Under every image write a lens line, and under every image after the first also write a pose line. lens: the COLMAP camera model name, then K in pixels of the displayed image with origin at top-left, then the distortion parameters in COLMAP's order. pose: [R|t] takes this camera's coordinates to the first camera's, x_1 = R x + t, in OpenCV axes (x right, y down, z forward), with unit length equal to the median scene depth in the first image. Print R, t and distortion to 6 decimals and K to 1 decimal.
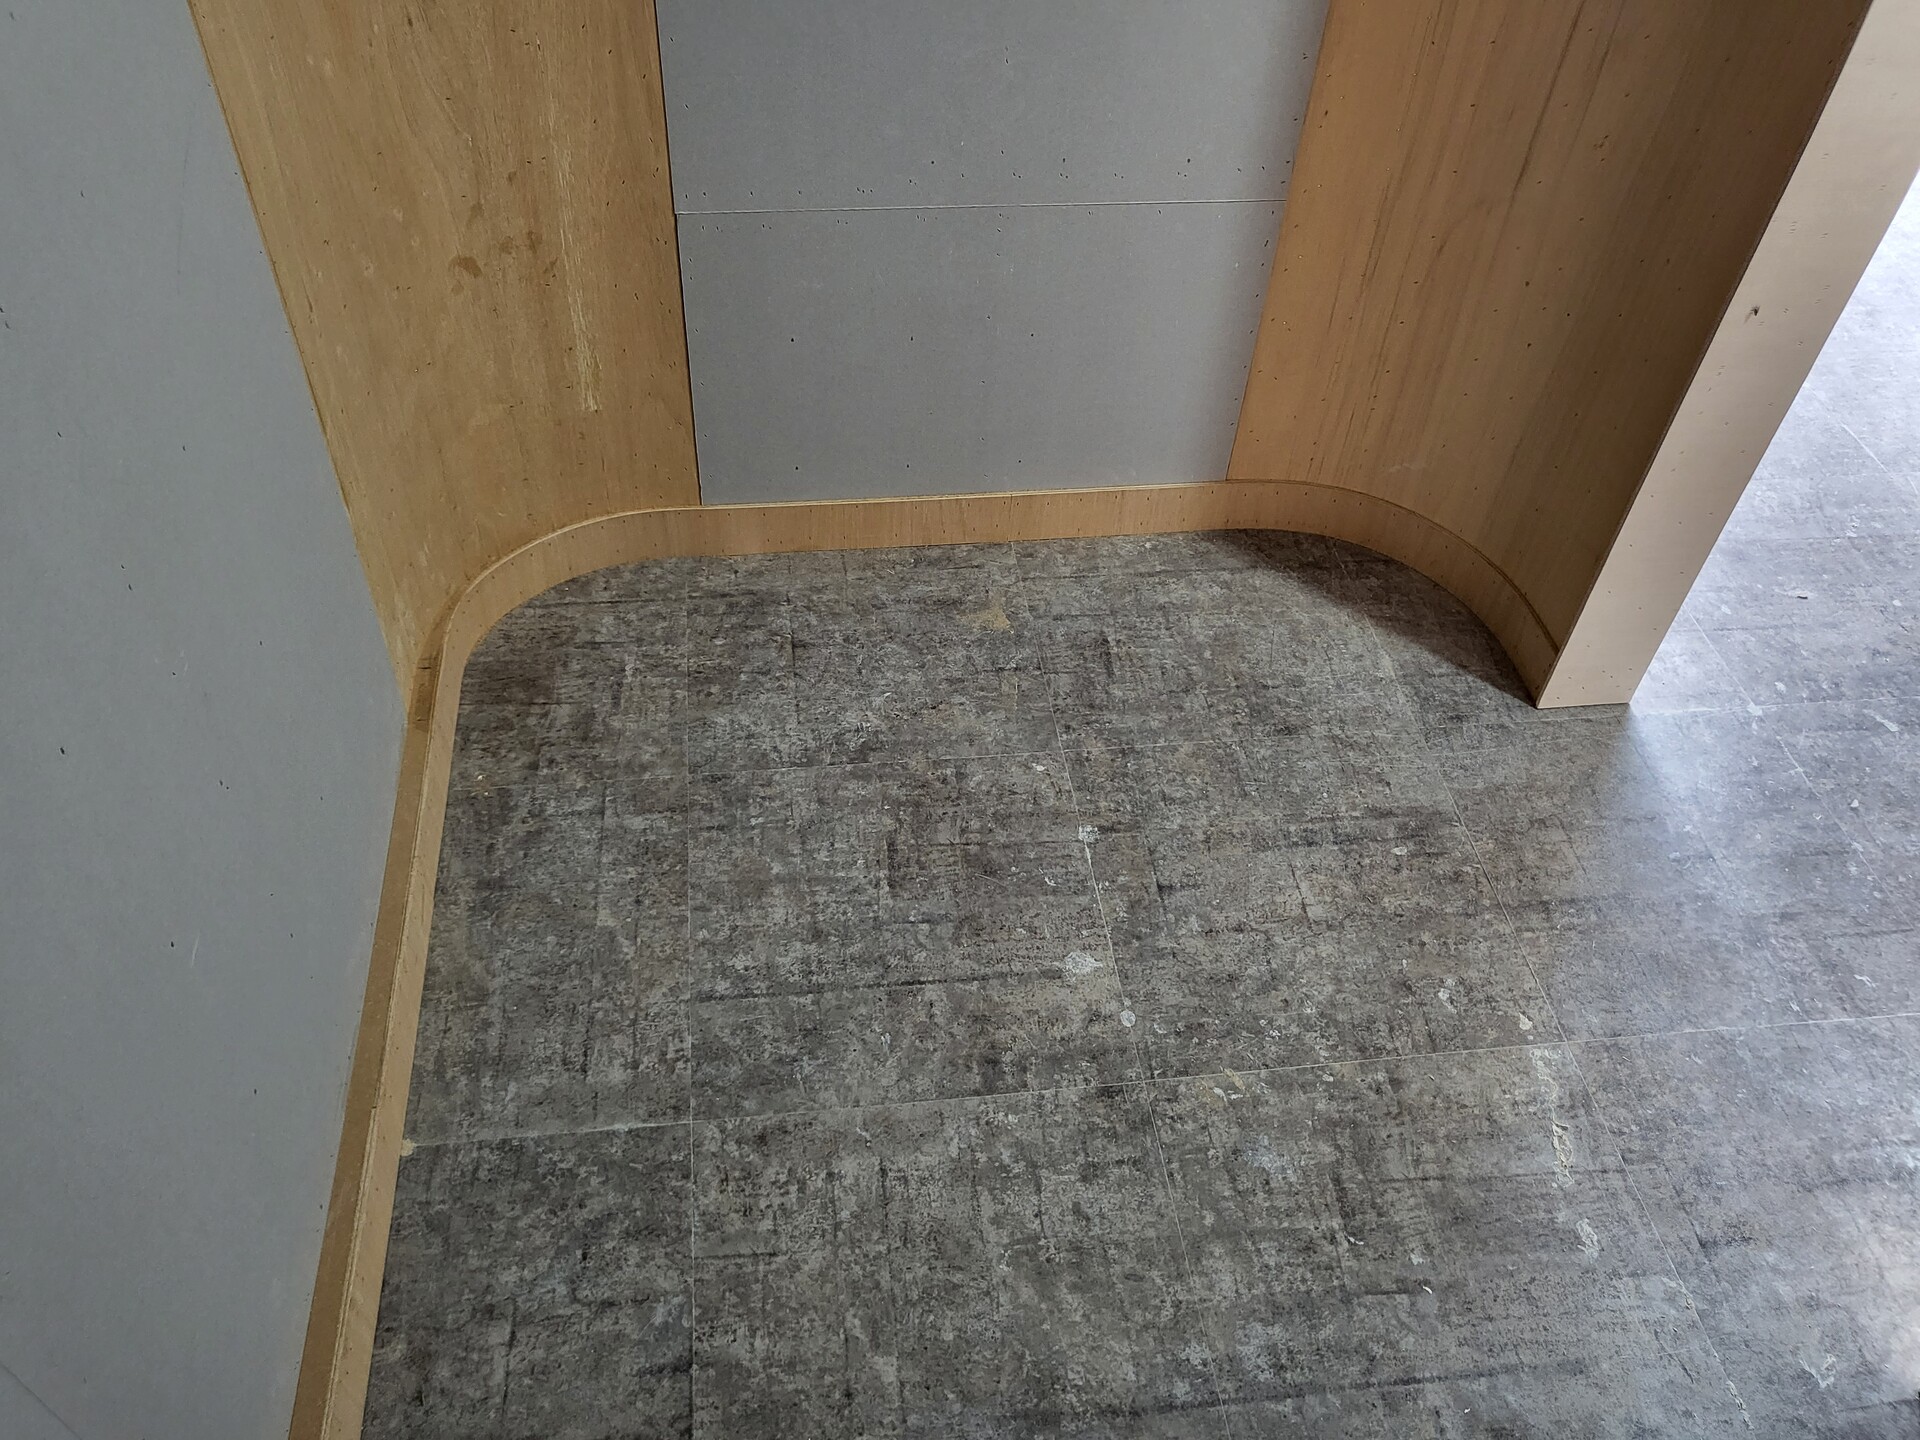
lens RADIAL K [[1482.6, 0, 949.0], [0, 1482.6, 722.4], [0, 0, 1]] dist [-0.024369, 0.075051]
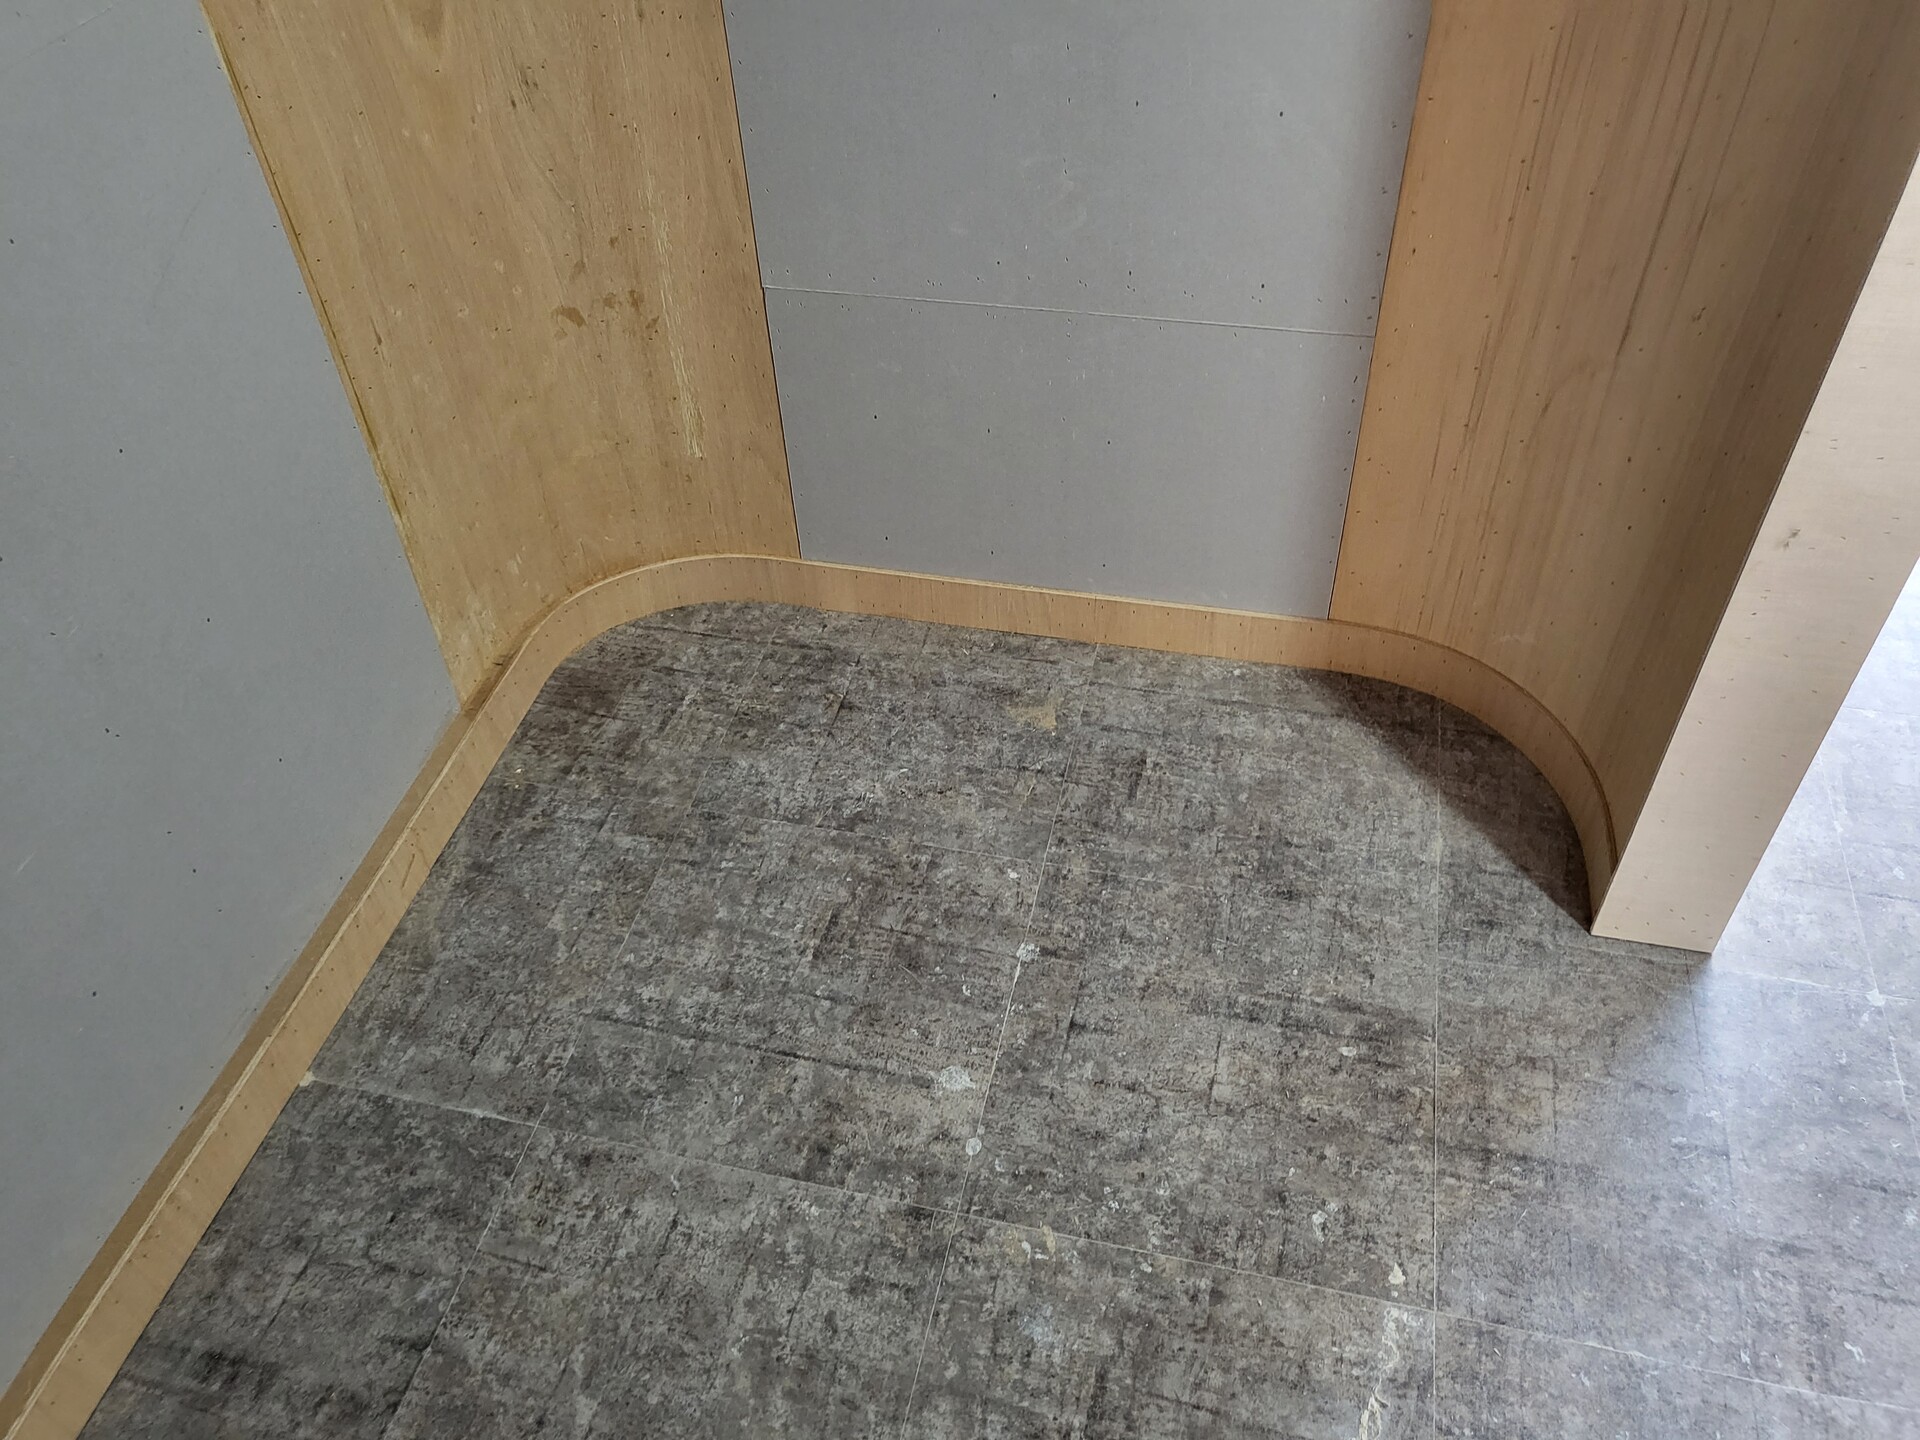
lens RADIAL K [[1481.8, 0, 960.0], [0, 1481.8, 720.0], [0, 0, 1]] dist [-0.055768, 0.162396]
pose [[0.932512, 0.189296, -0.307551, 0.336654], [-0.198367, 0.980126, 0.001803, -0.070295], [0.301780, 0.059327, 0.951530, 0.054141]]
